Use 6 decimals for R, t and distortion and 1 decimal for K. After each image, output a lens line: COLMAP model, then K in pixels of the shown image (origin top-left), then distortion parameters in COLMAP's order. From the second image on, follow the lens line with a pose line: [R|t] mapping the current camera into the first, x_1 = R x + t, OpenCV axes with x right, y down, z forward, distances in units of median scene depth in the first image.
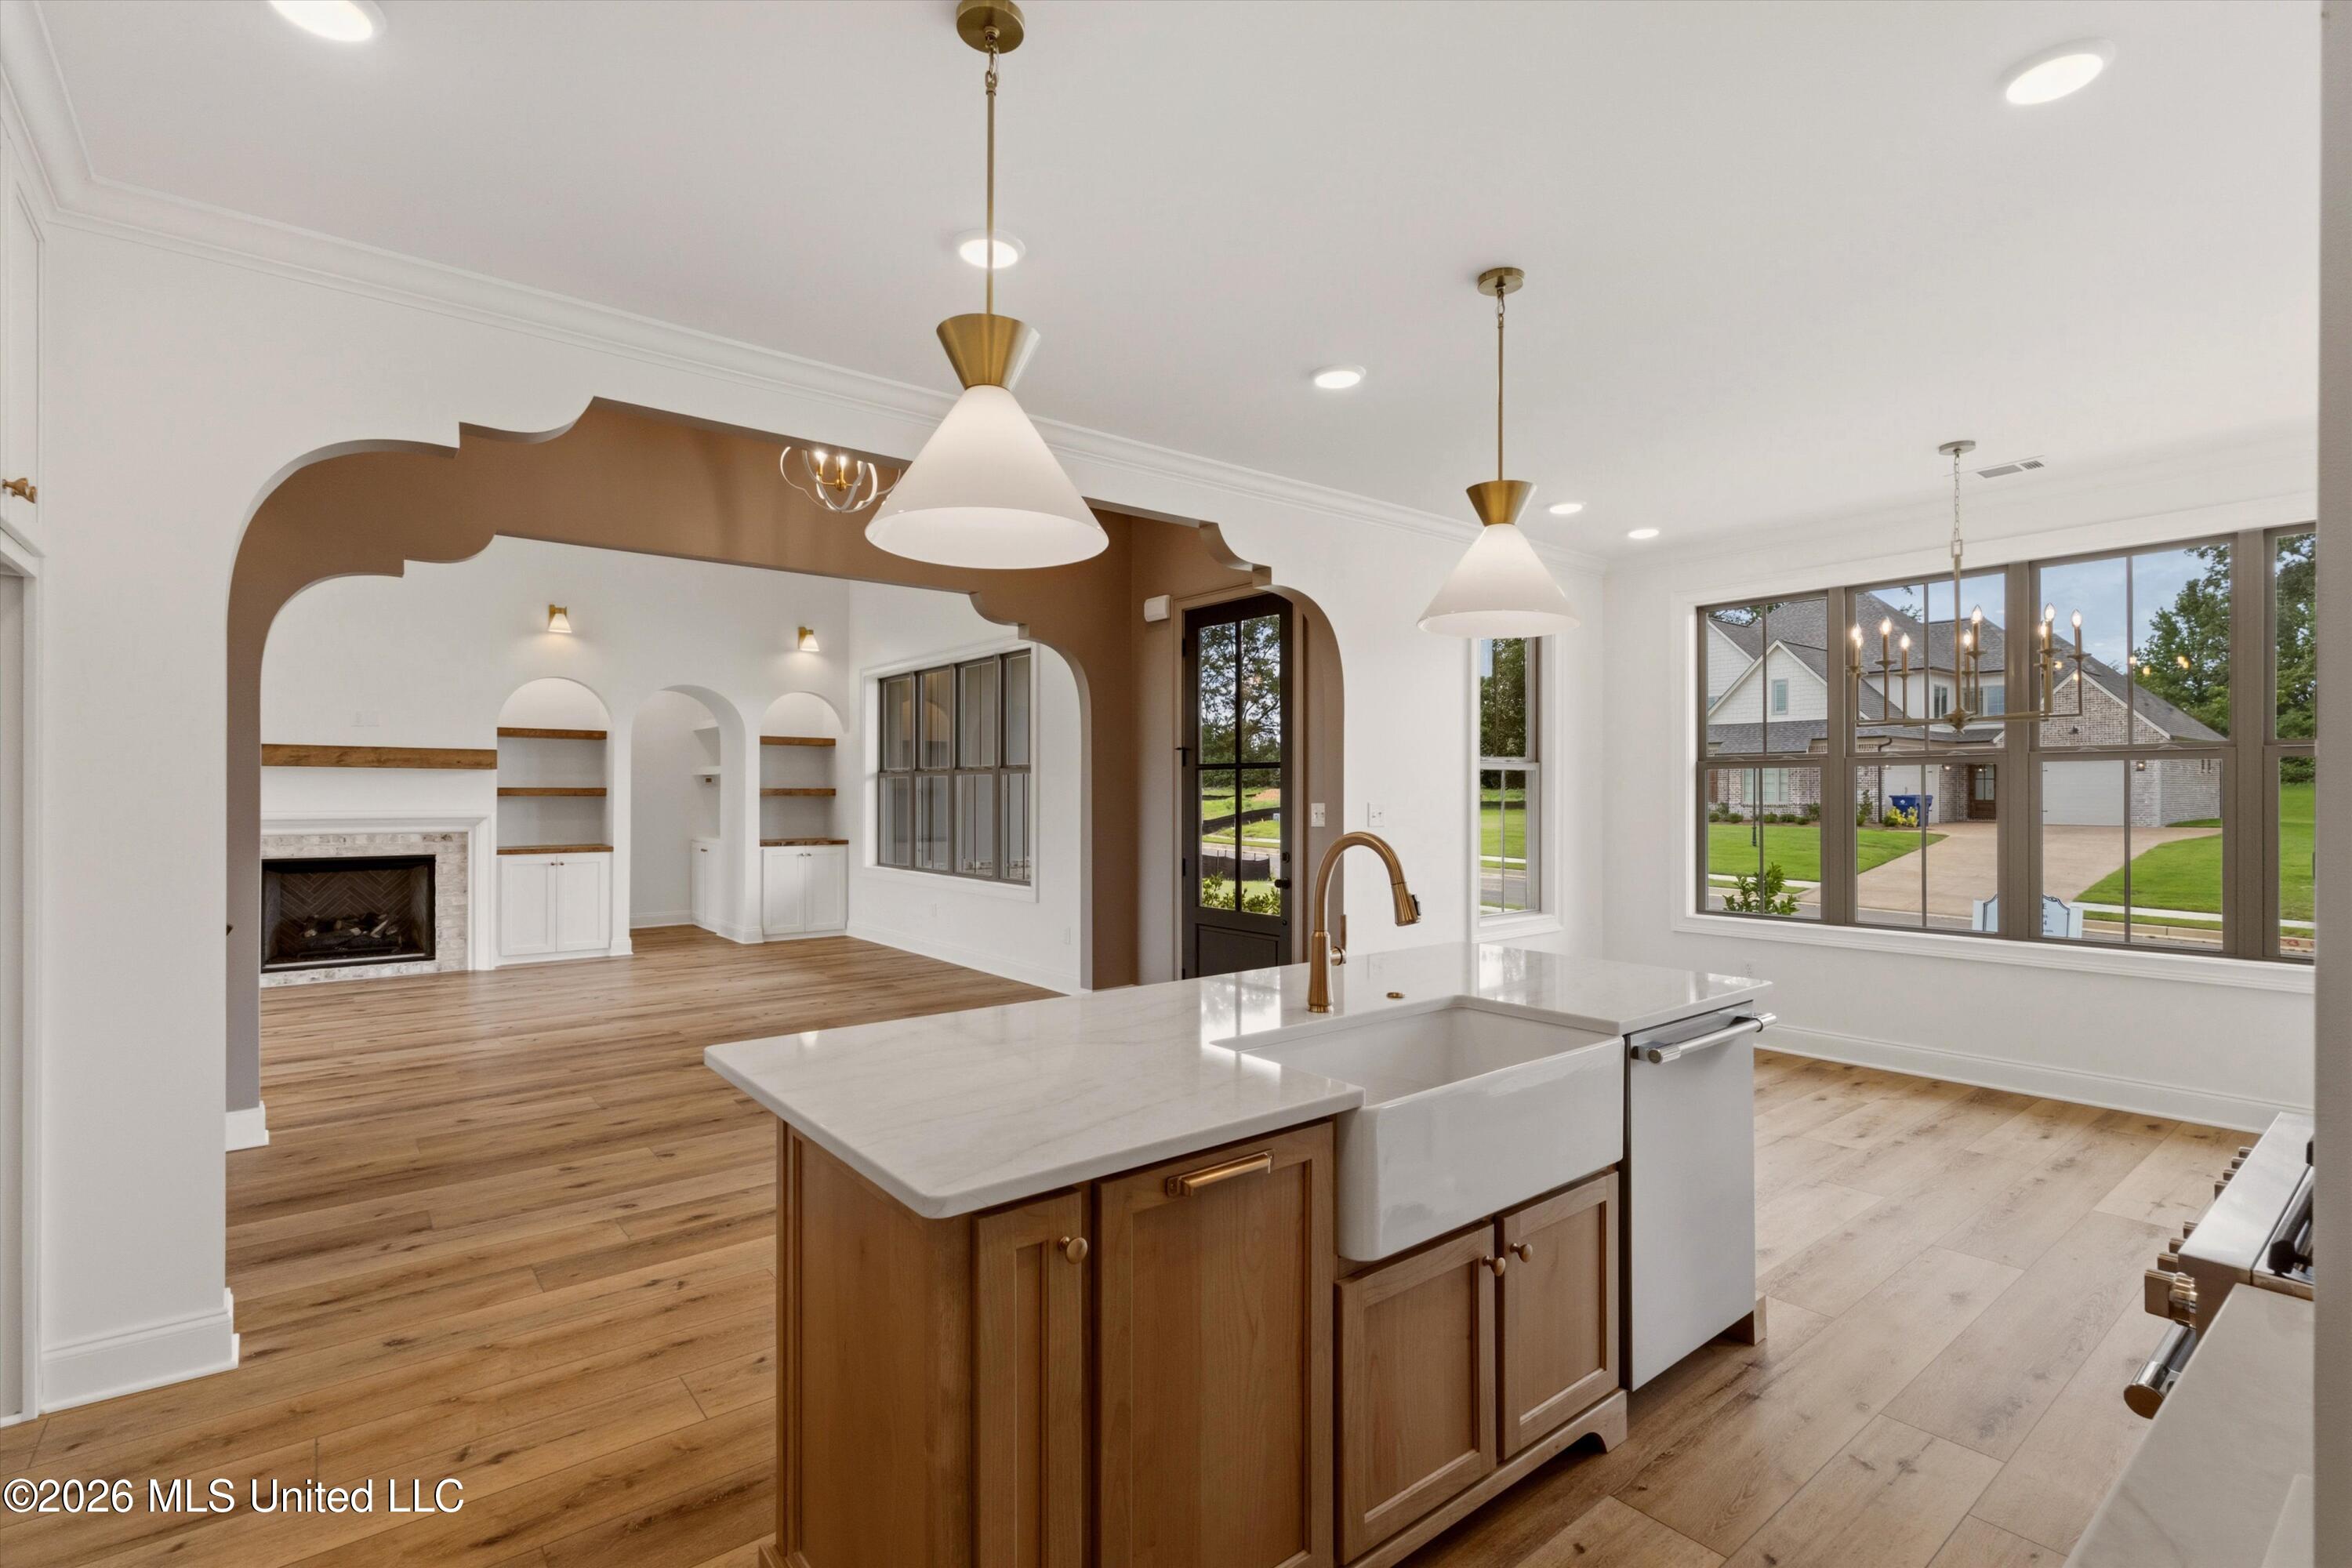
lens RADIAL K [[1082.4, 0, 1176.0], [0, 1082.4, 784.0], [0, 0, 1]] dist [0.005969, 0.000733]
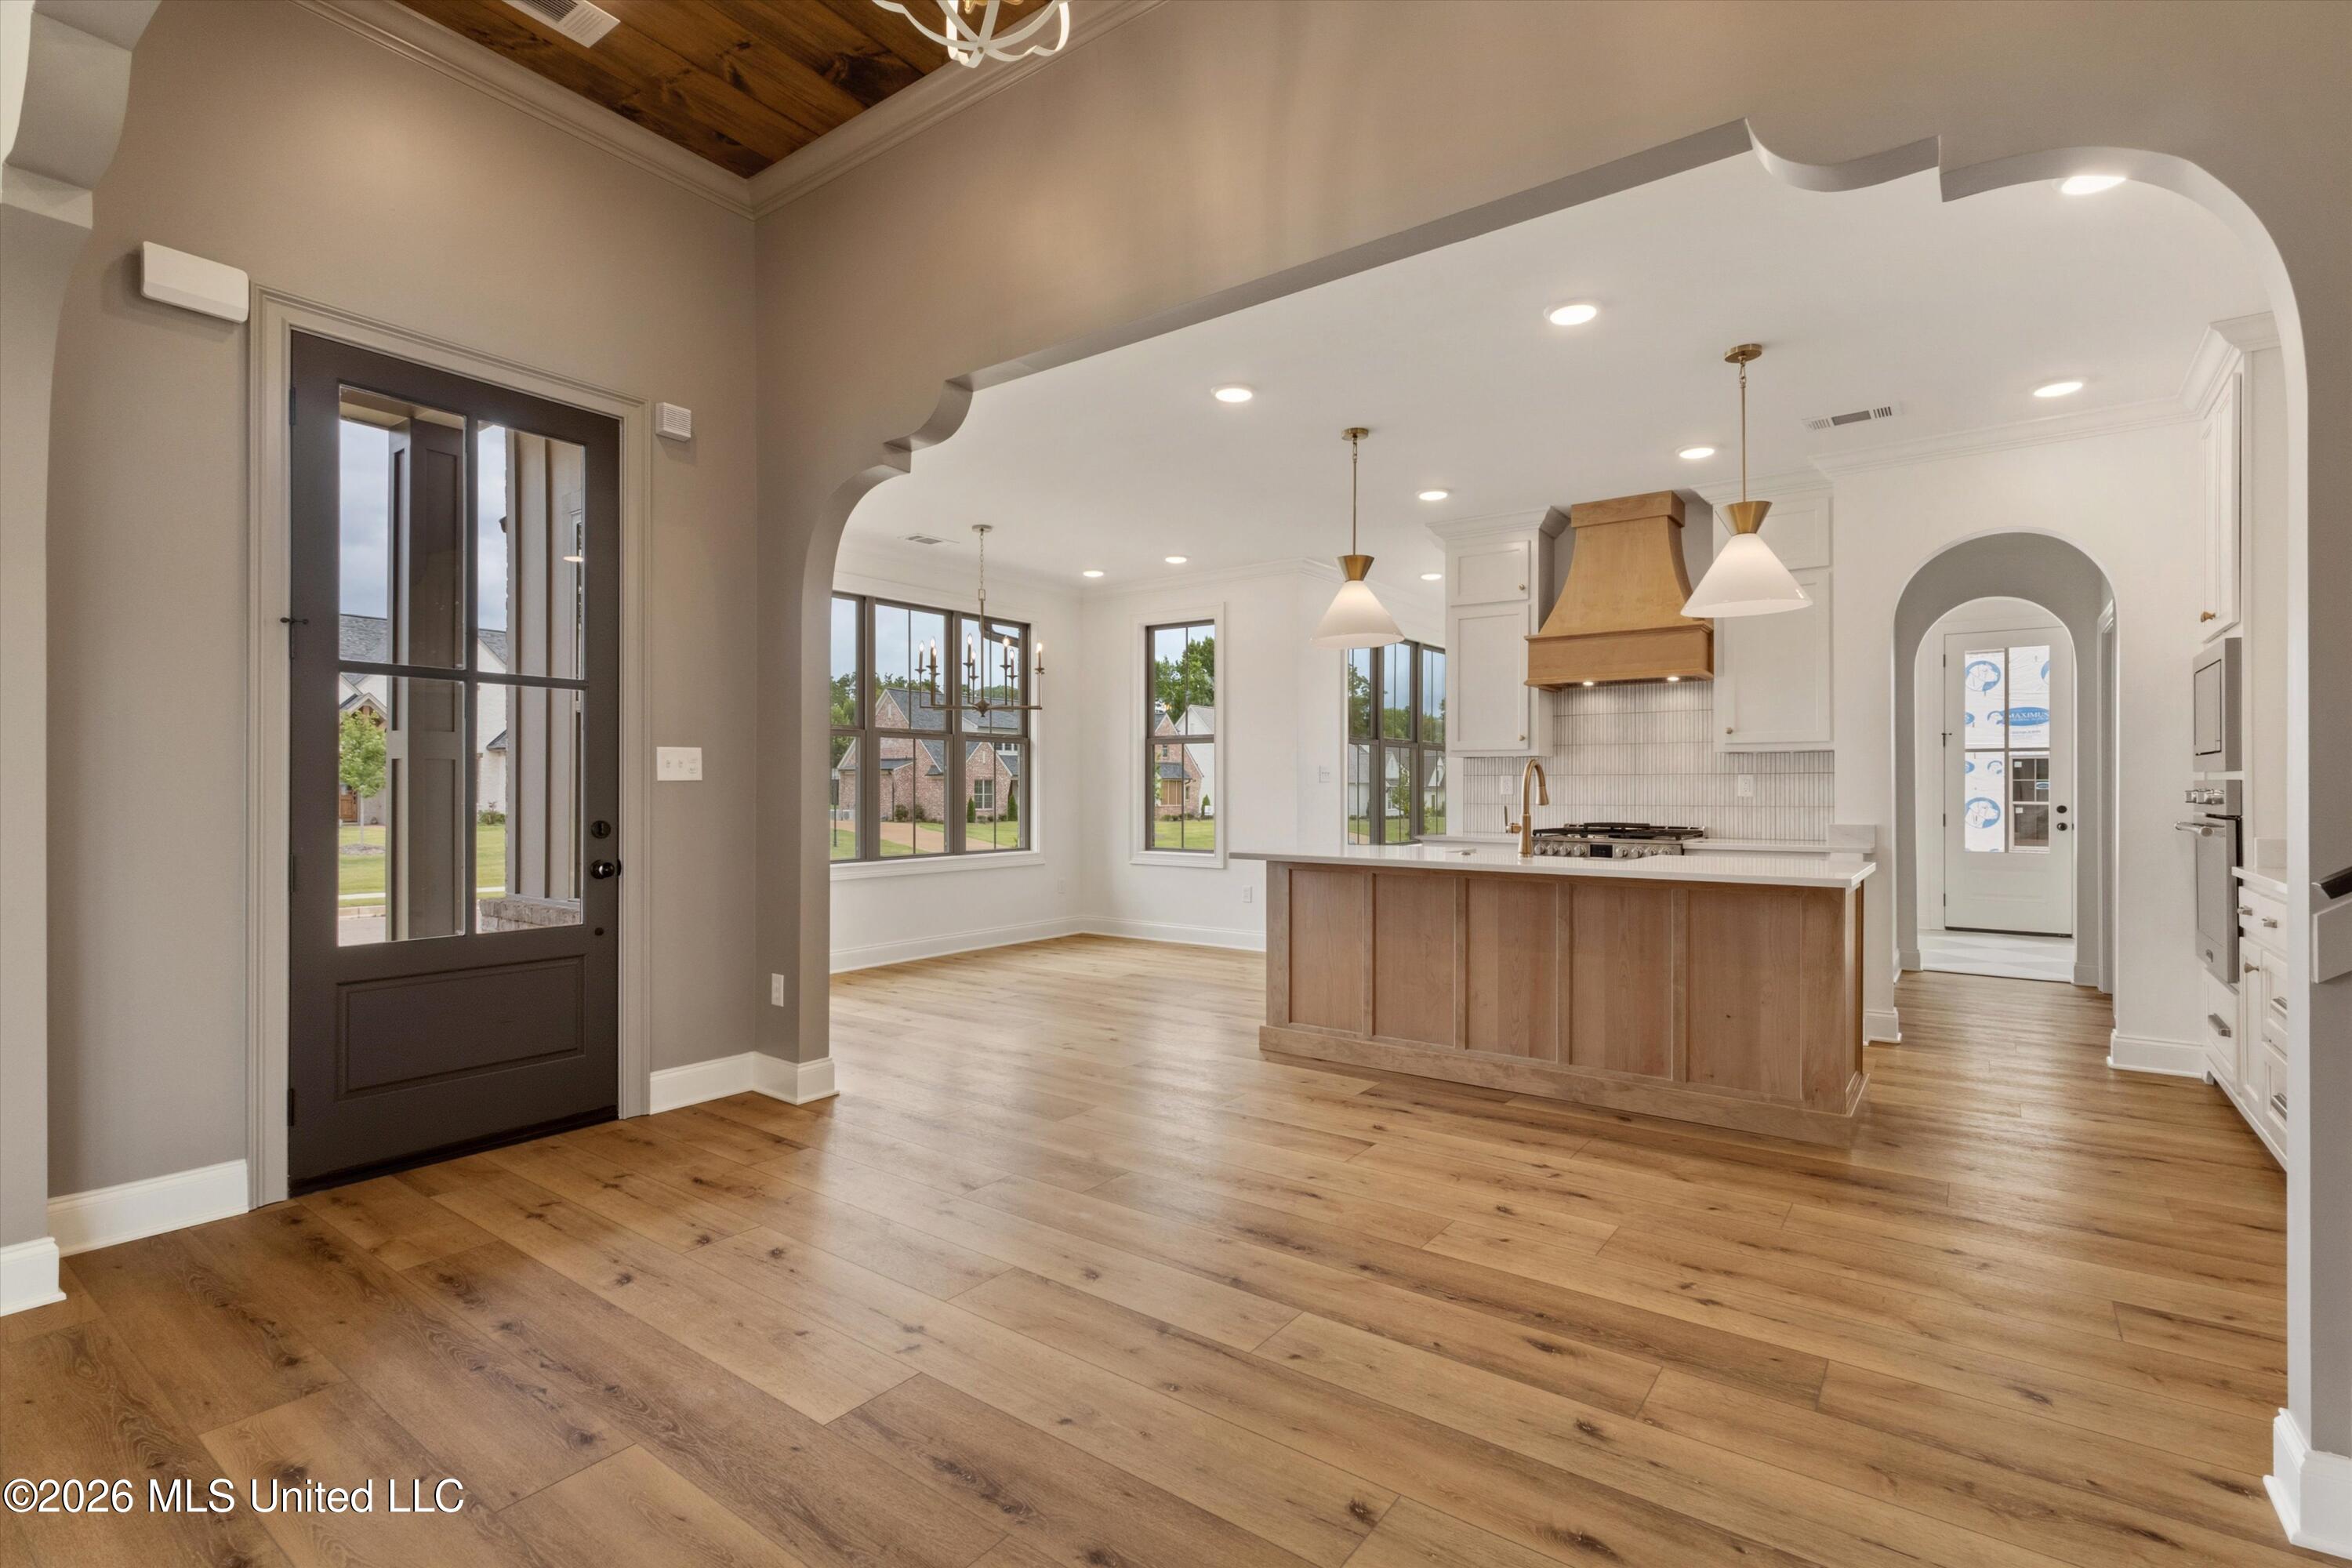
lens RADIAL K [[1082.4, 0, 1176.0], [0, 1082.4, 784.0], [0, 0, 1]] dist [0.005969, 0.000733]
pose [[-0.254992, 0.006188, 0.966923, -1.165277], [-0.007899, 0.999933, -0.008482, 0.080312], [-0.966911, -0.009800, -0.254926, 1.591140]]
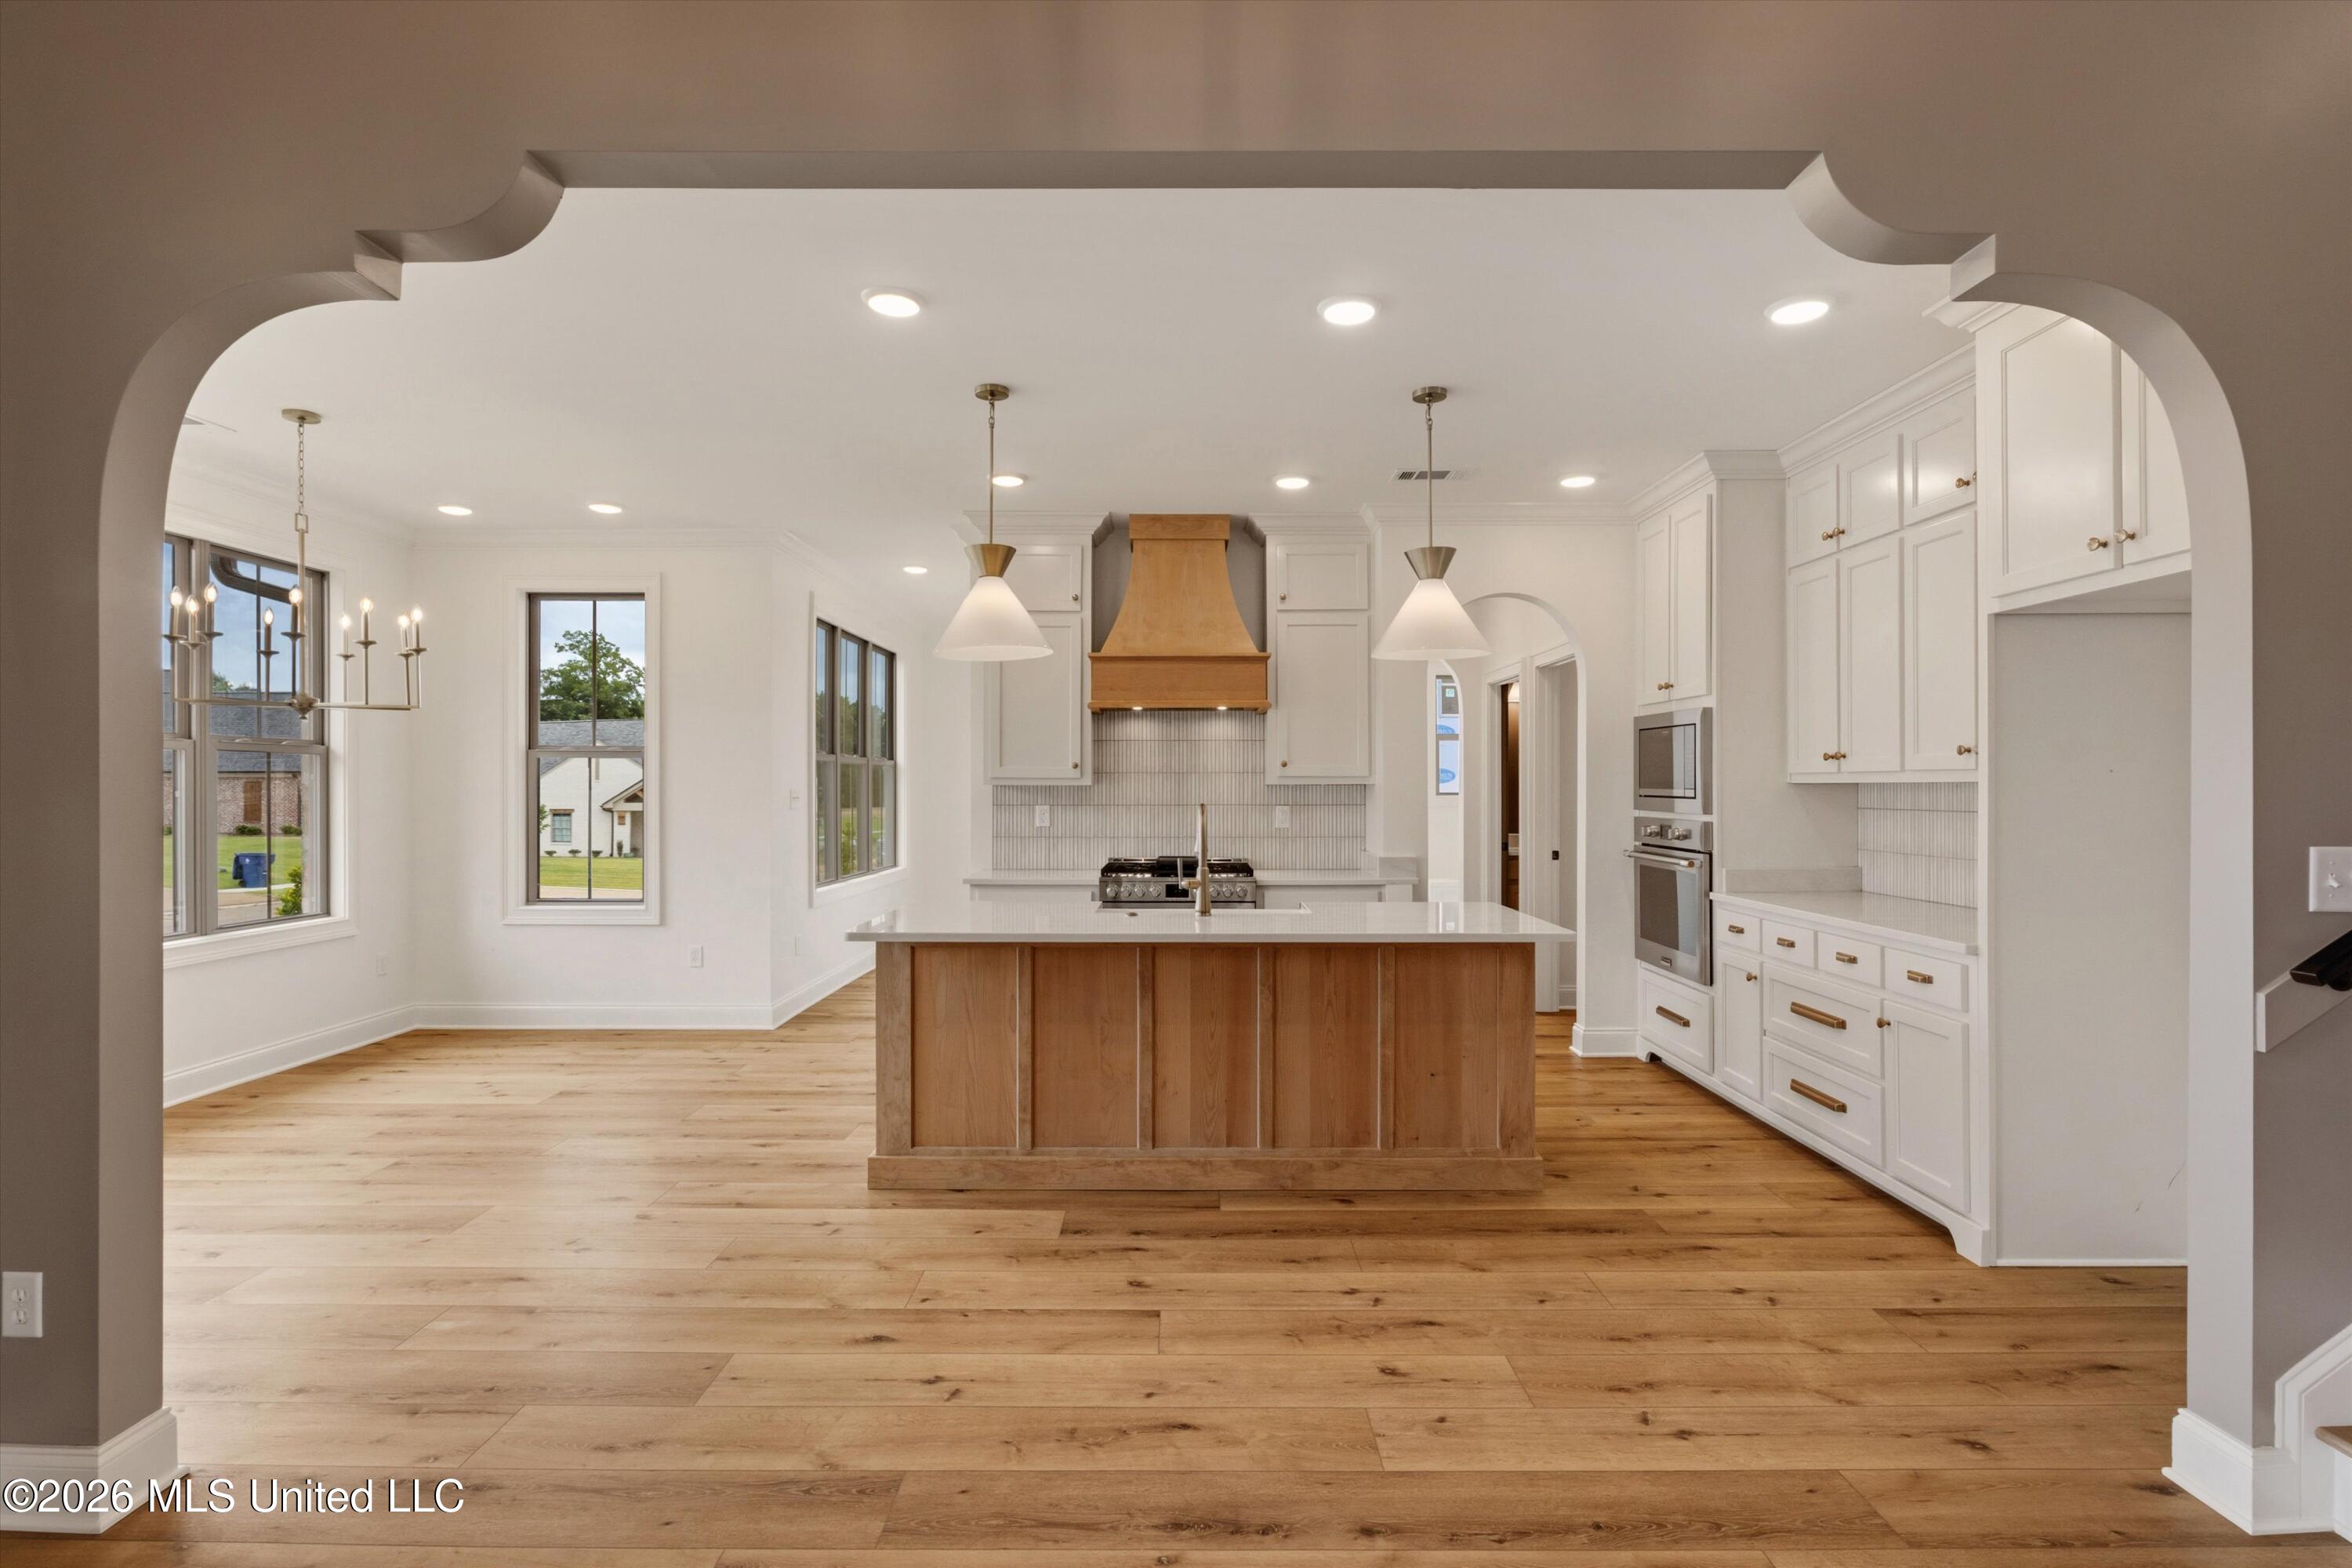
lens RADIAL K [[1127.3, 0, 1176.0], [0, 1127.3, 784.0], [0, 0, 1]] dist [-0.007503, 0.000737]
pose [[-0.777560, 0.003608, 0.628799, -0.694267], [-0.002865, 0.999953, -0.009281, 0.020321], [-0.628802, -0.009018, -0.777513, 1.816301]]
